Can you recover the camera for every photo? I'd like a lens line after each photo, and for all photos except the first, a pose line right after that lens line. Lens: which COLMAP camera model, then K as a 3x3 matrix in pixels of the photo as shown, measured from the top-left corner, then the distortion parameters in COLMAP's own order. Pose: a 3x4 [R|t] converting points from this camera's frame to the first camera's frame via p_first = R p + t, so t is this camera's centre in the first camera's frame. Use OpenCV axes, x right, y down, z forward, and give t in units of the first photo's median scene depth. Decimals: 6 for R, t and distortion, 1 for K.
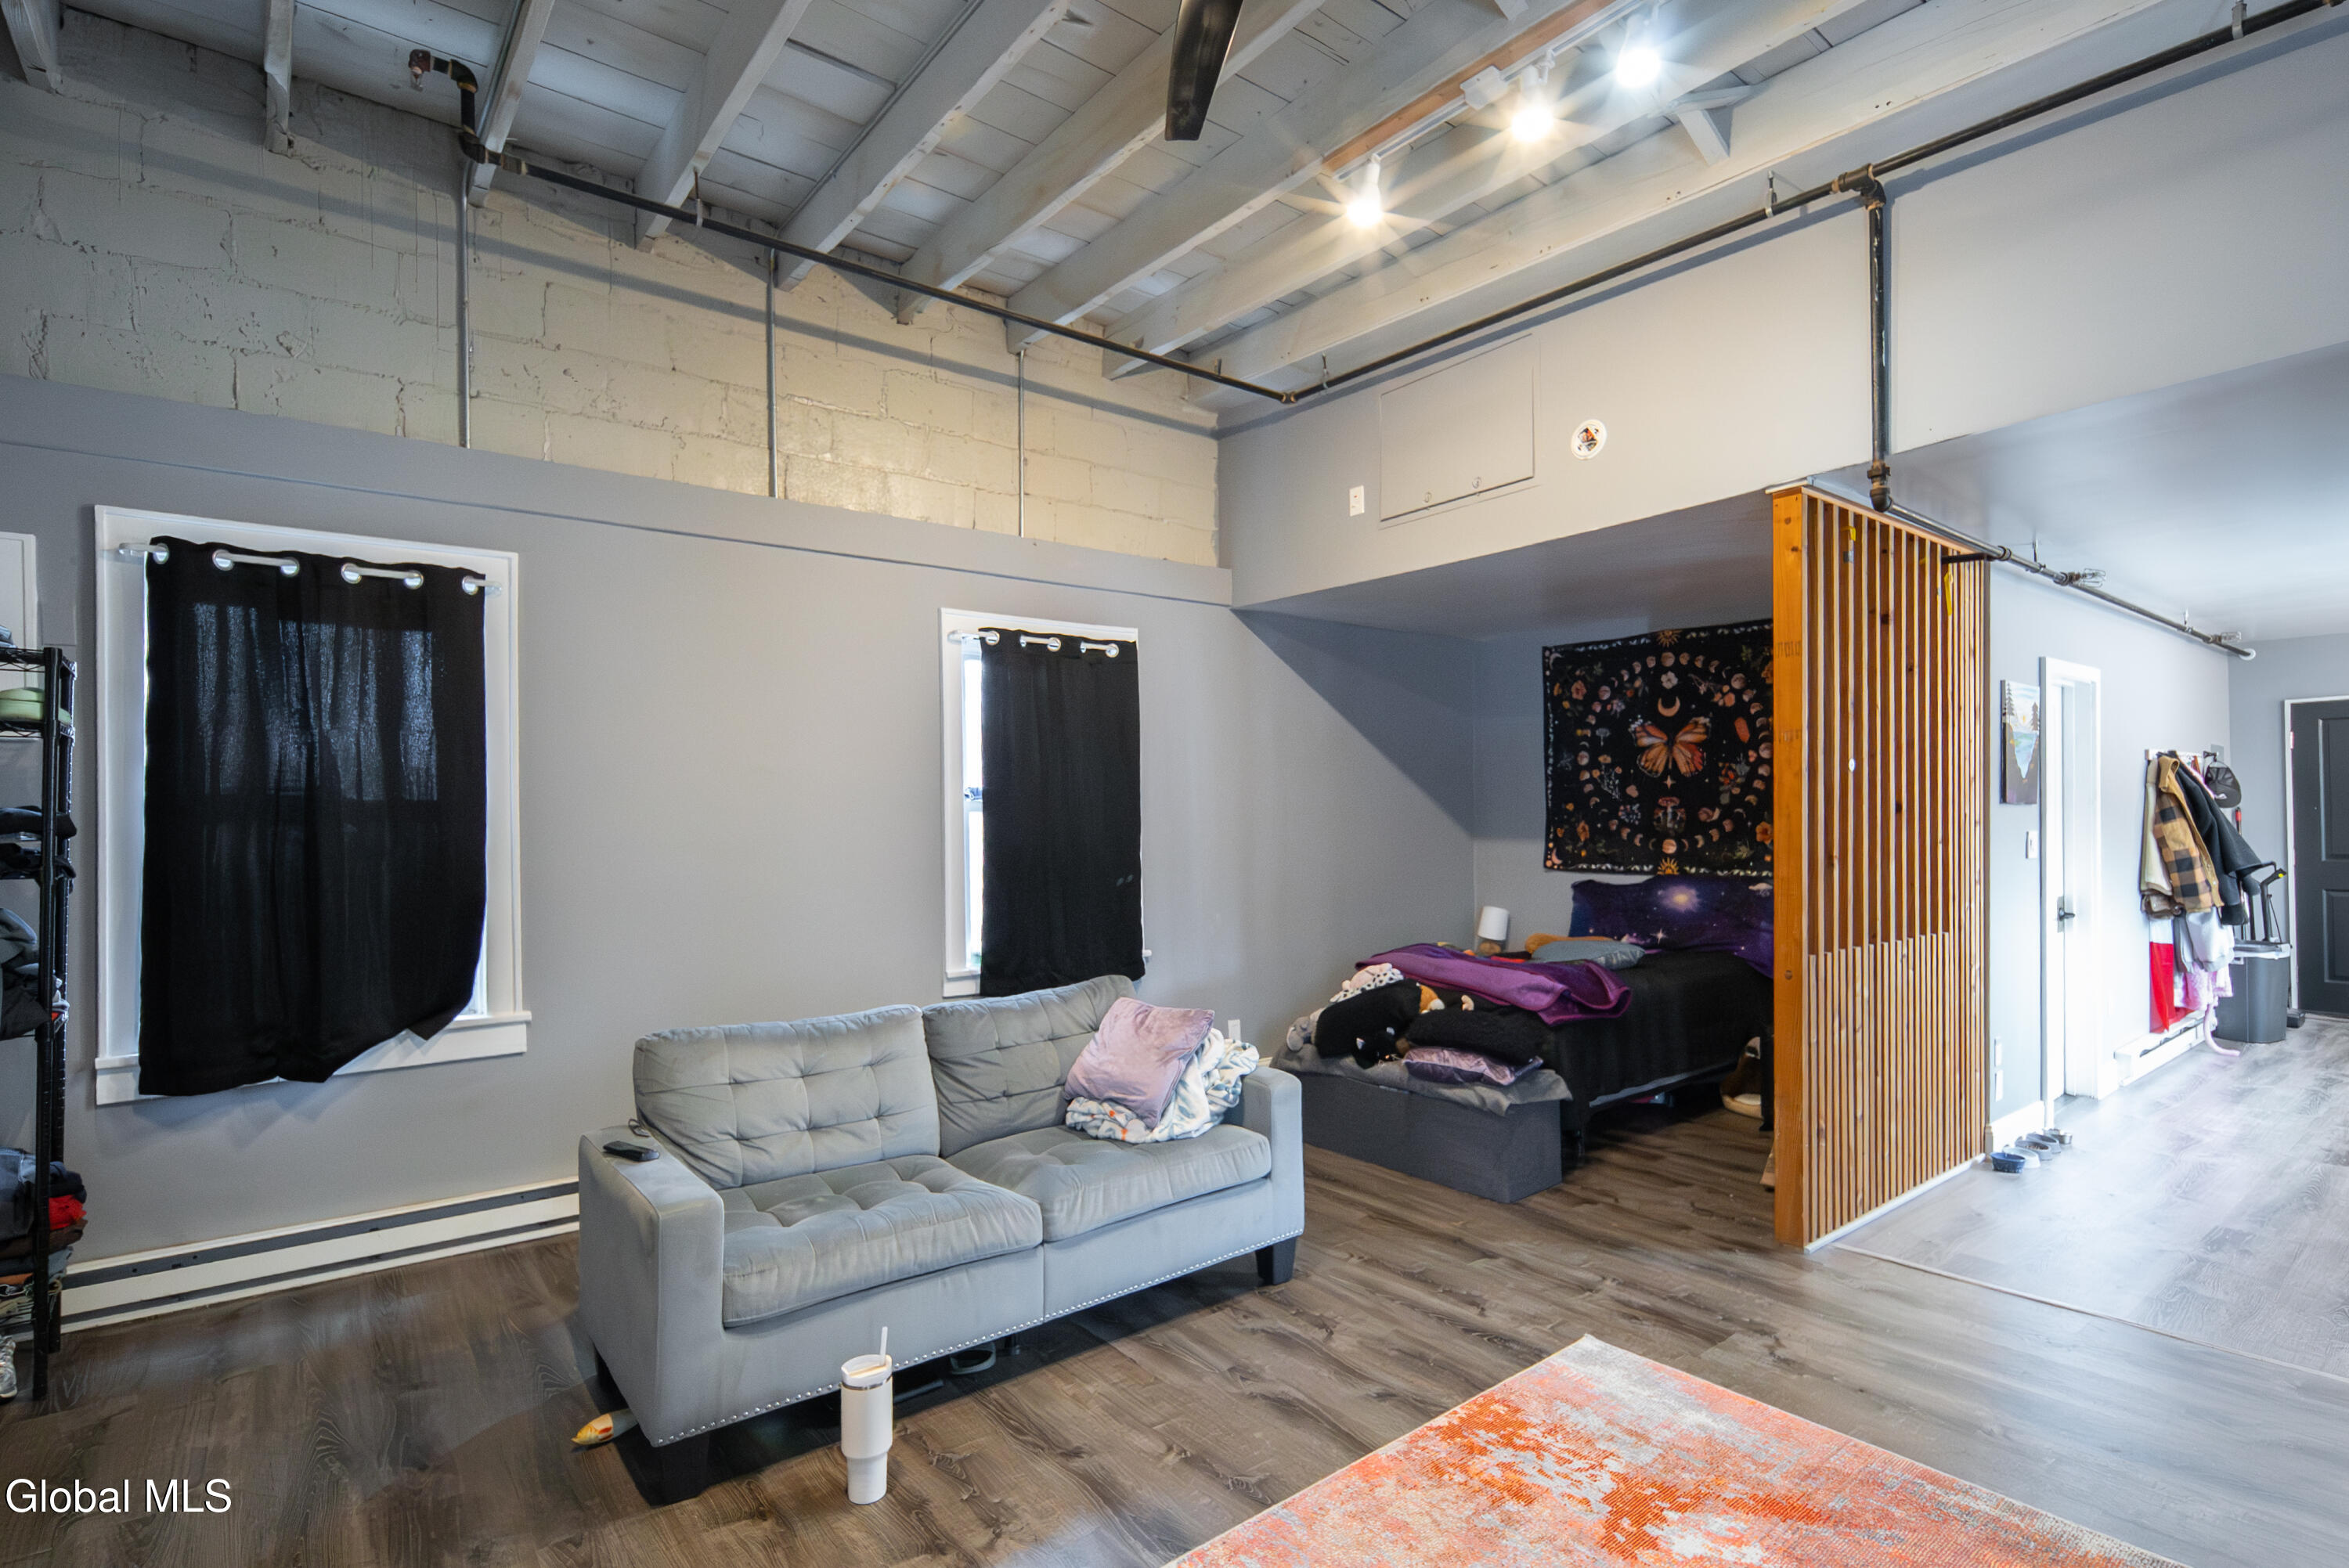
lens RADIAL K [[1105.9, 0, 1175.0], [0, 1105.9, 810.1], [0, 0, 1]] dist [0.002508, 0.000800]
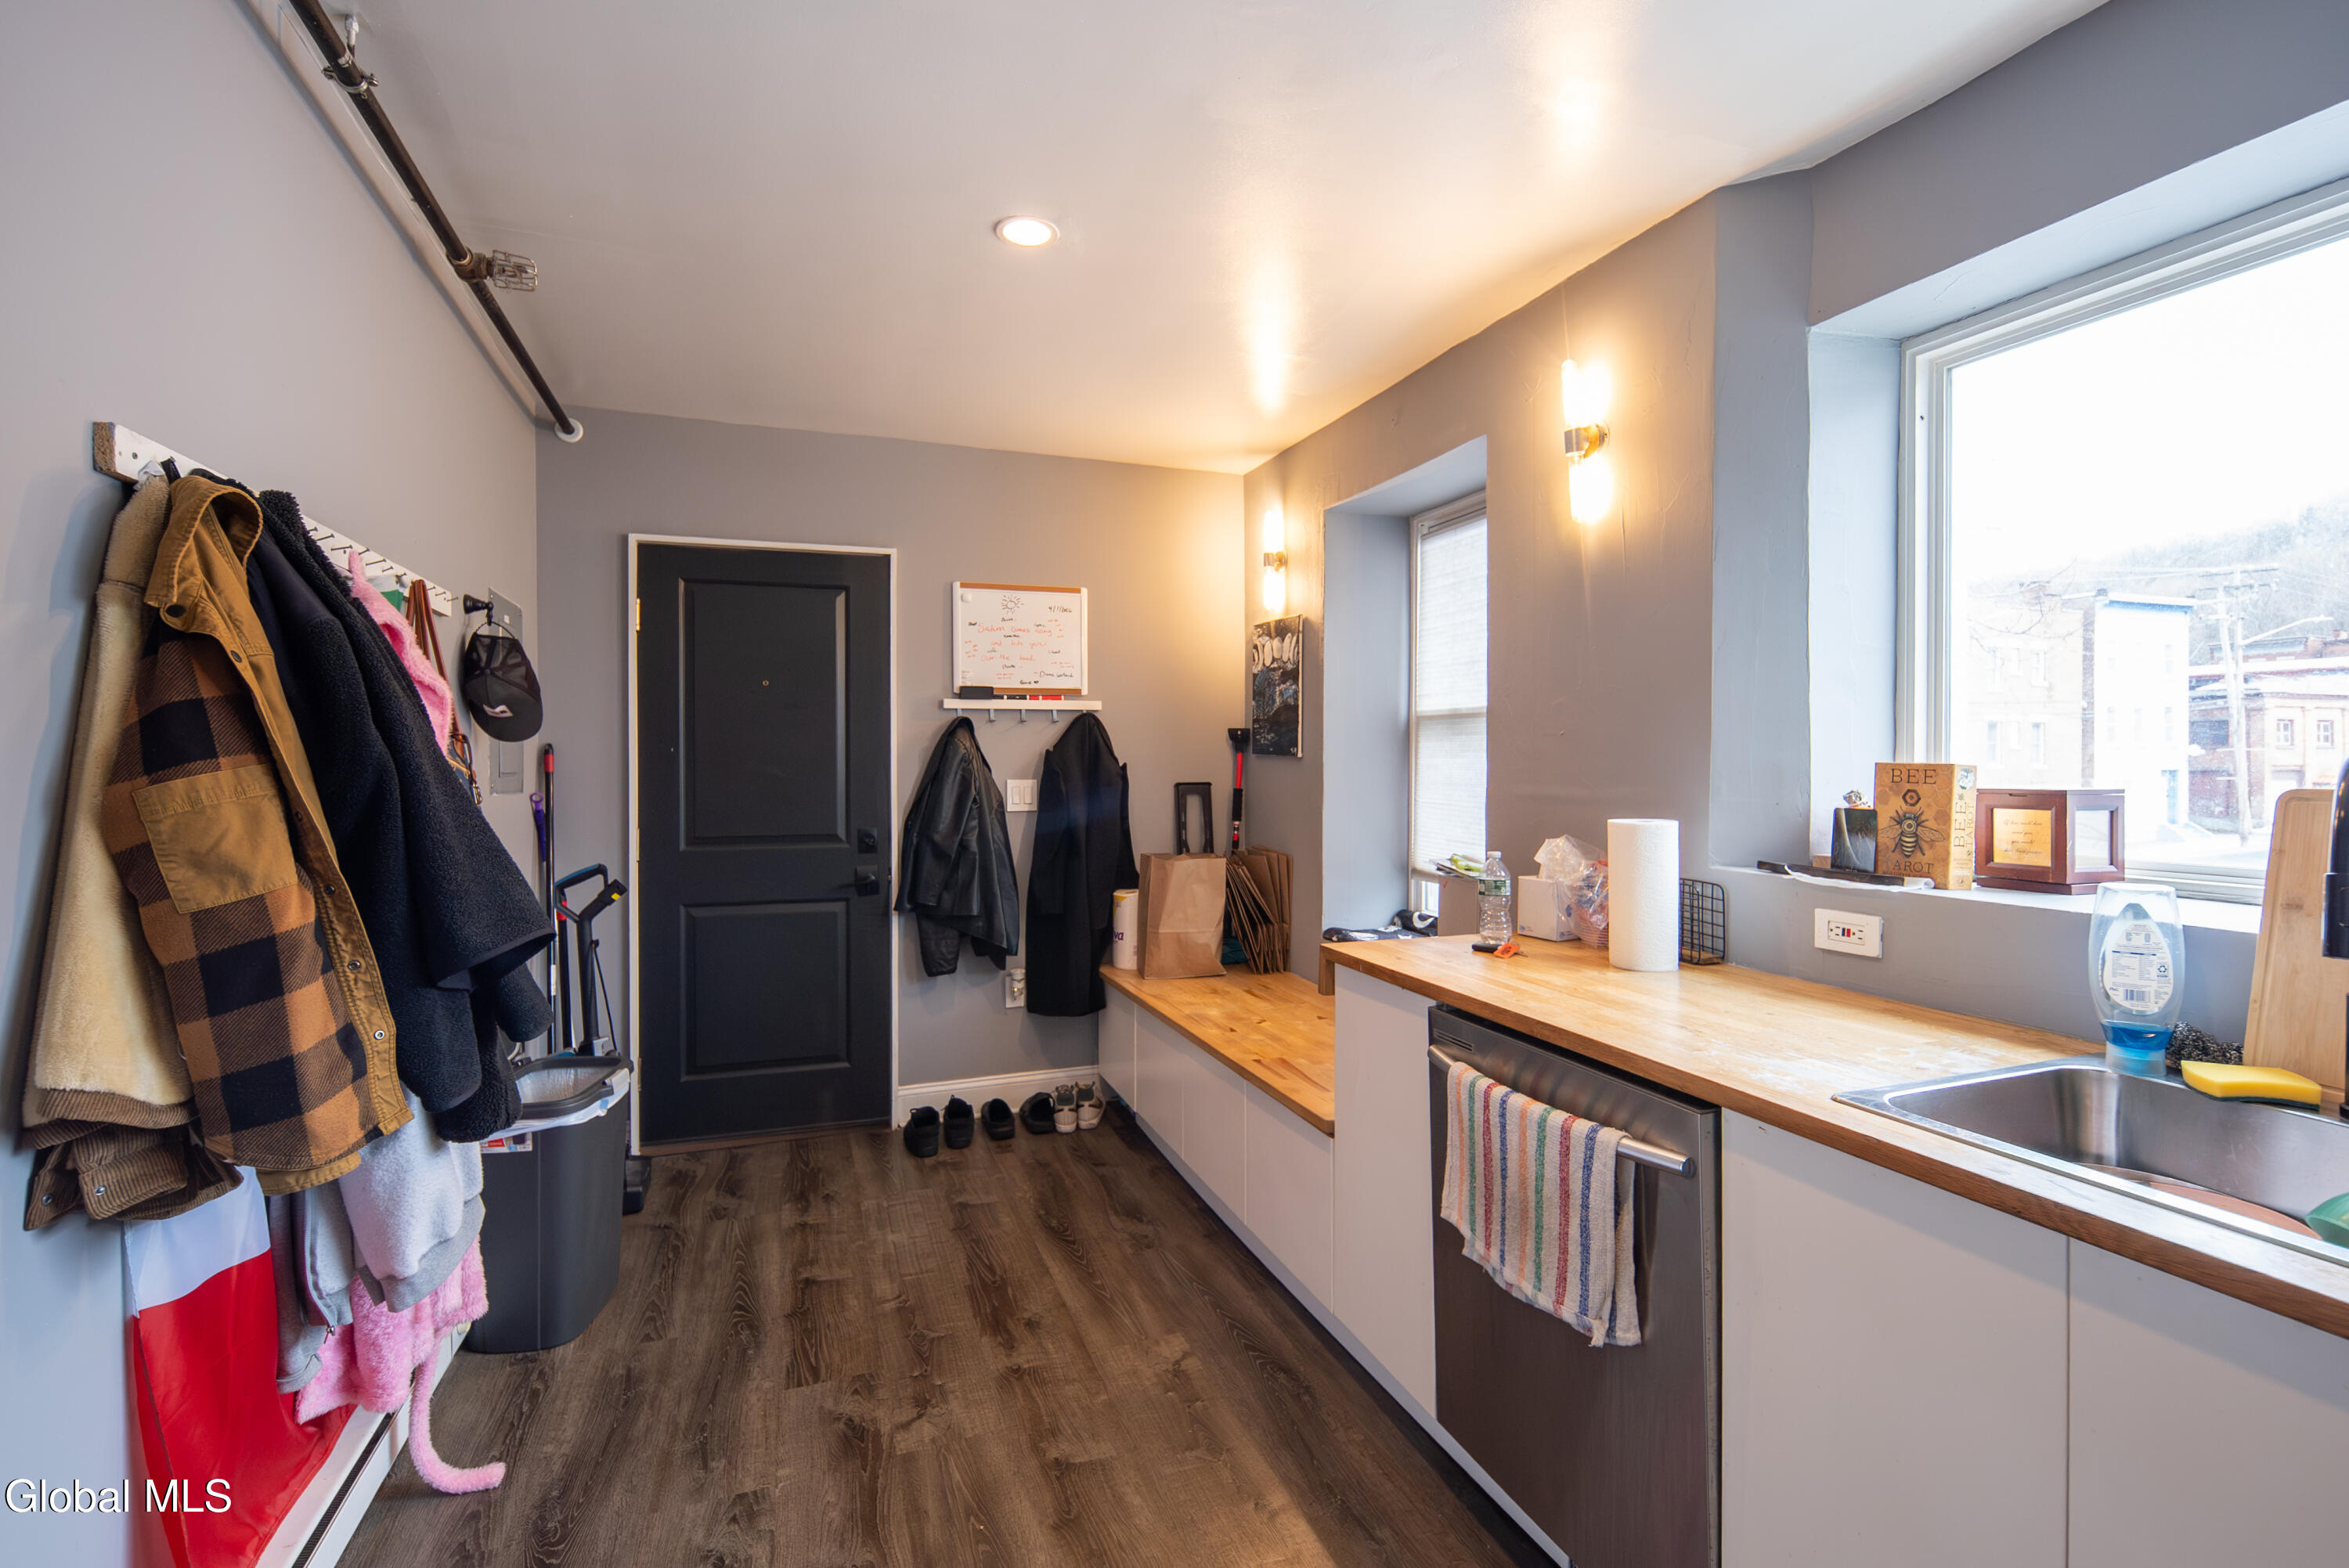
lens RADIAL K [[1026.7, 0, 1143.6], [0, 1026.7, 765.4], [0, 0, 1]] dist [0.000853, -0.000369]
pose [[0.313793, 0.012141, 0.949414, 0.750200], [-0.010620, 0.999901, -0.009277, 0.009045], [-0.949432, -0.007172, 0.313891, 0.748558]]
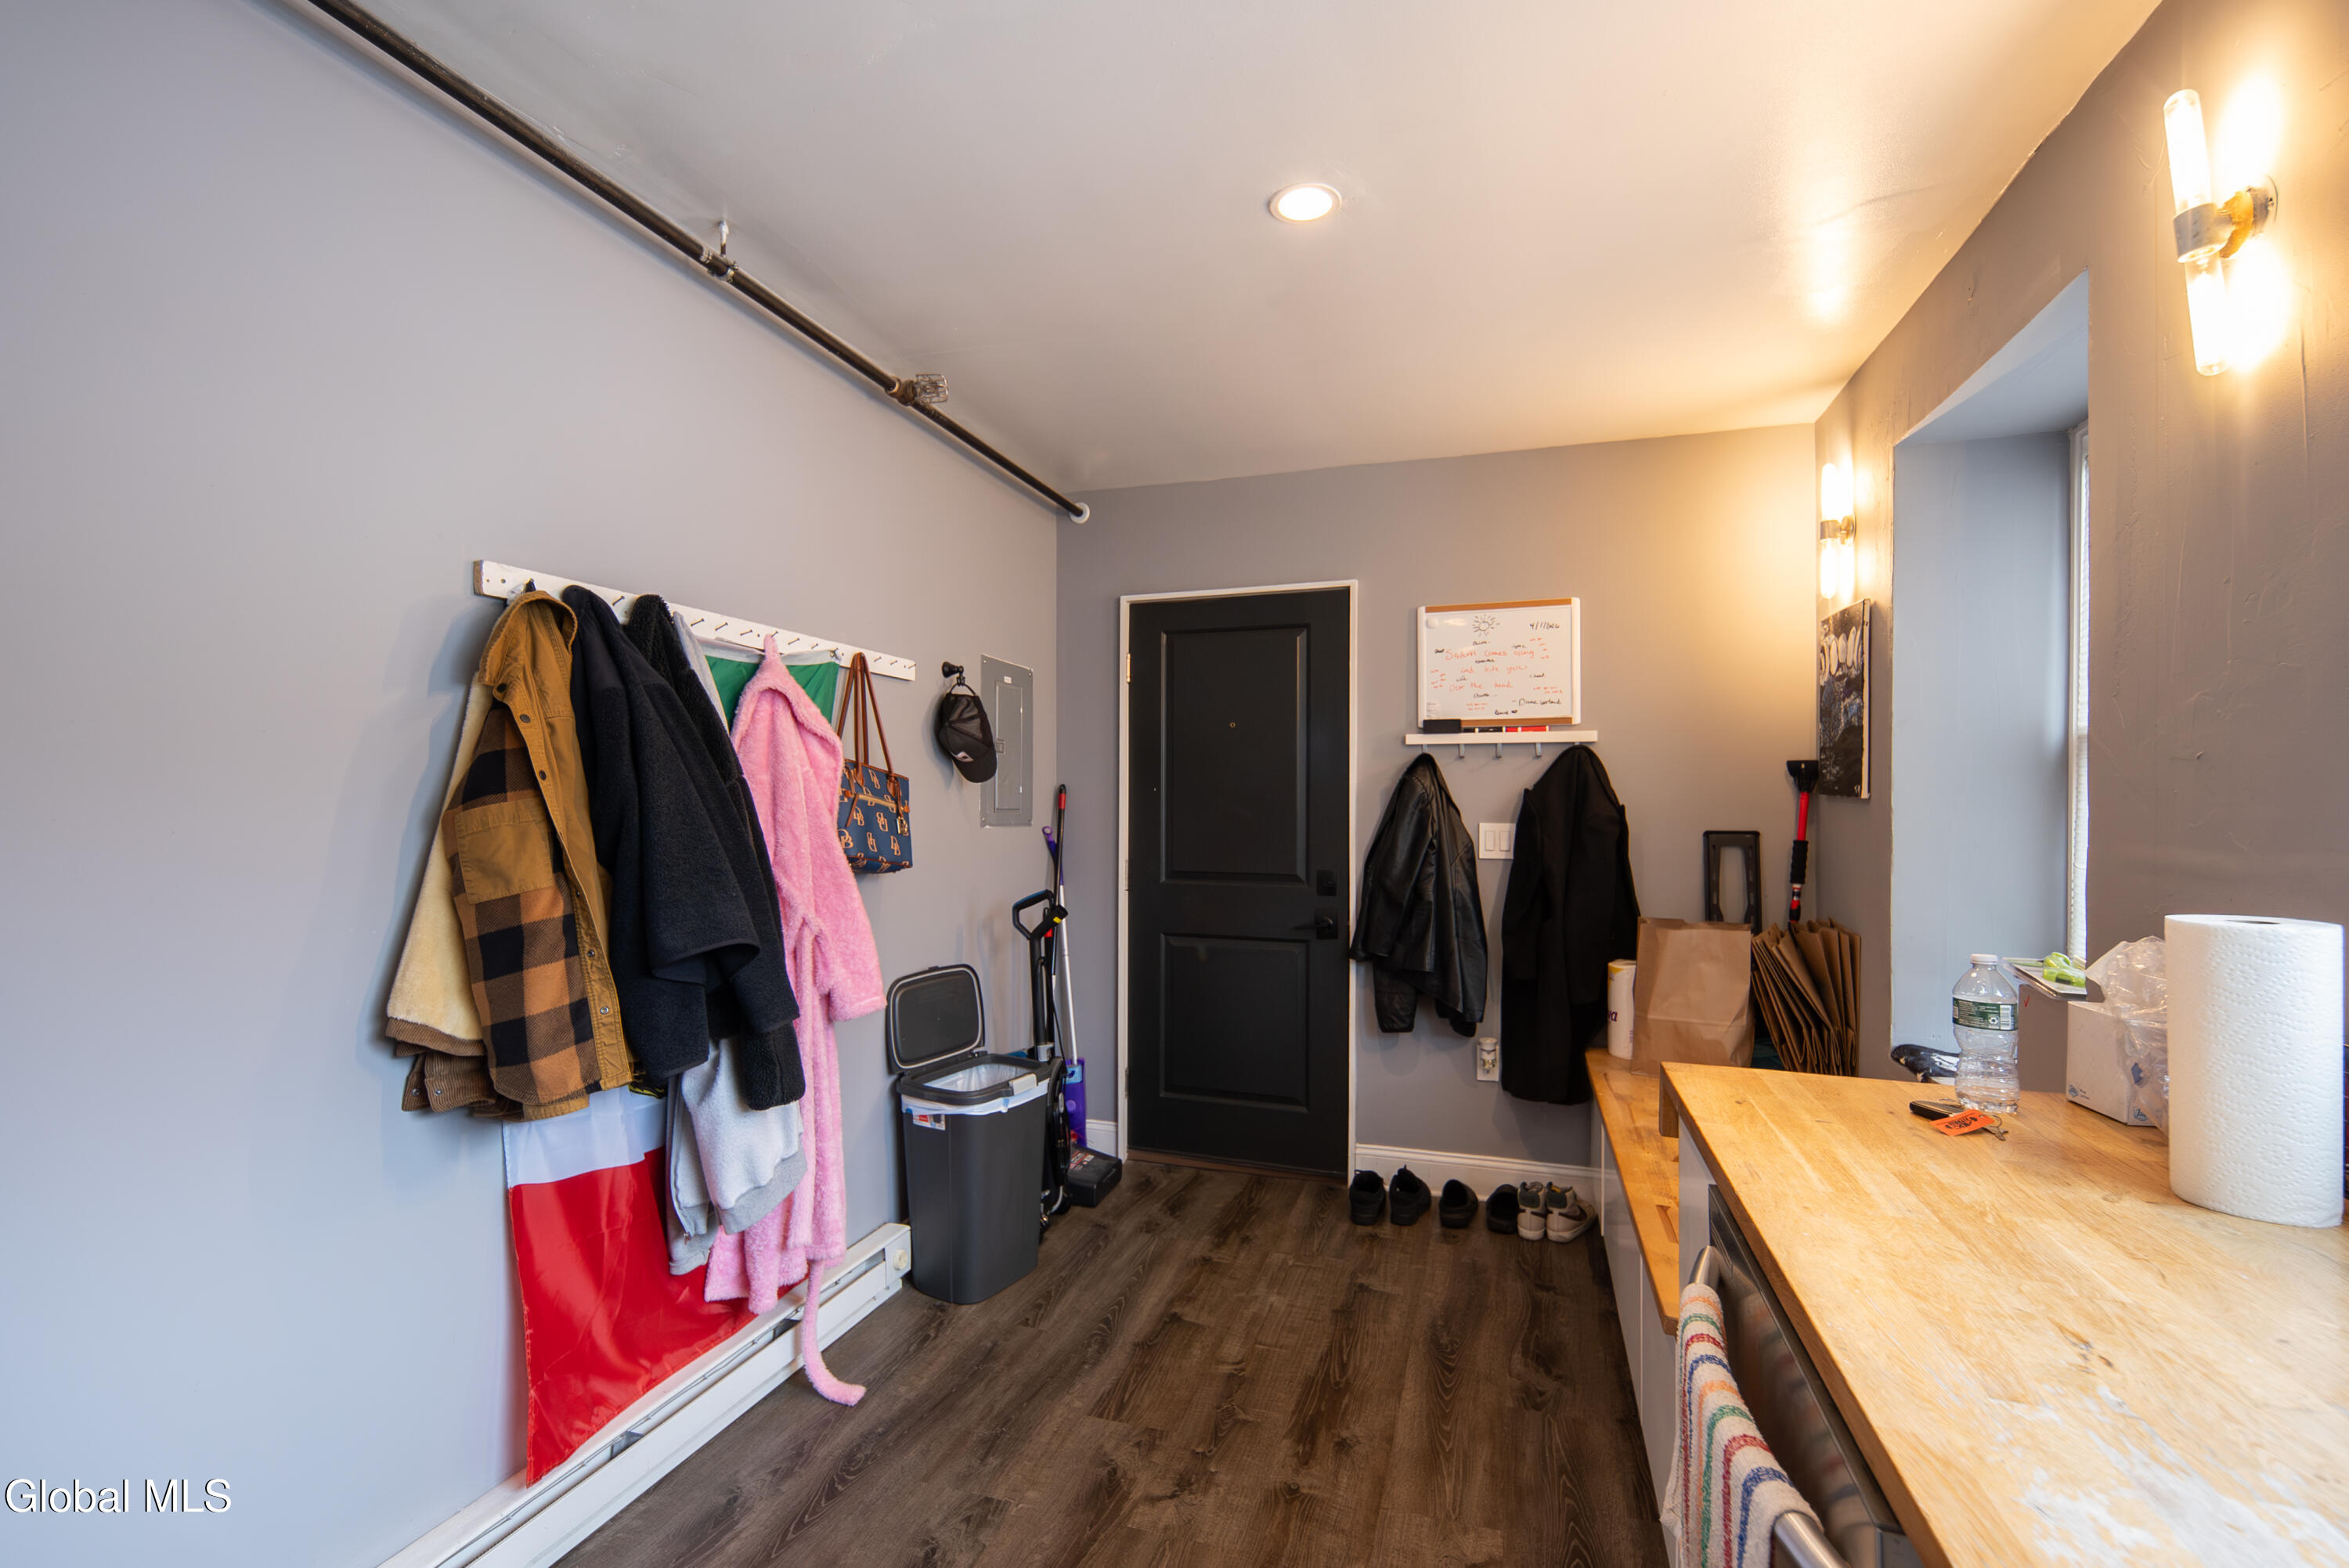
lens RADIAL K [[1018.2, 0, 1175.9], [0, 1018.2, 794.2], [0, 0, 1]] dist [0.000858, 0.000053]
pose [[0.826268, 0.024933, 0.562726, 0.871922], [-0.022927, 0.999681, -0.010629, 0.006972], [-0.562811, -0.004120, 0.826575, 0.660554]]
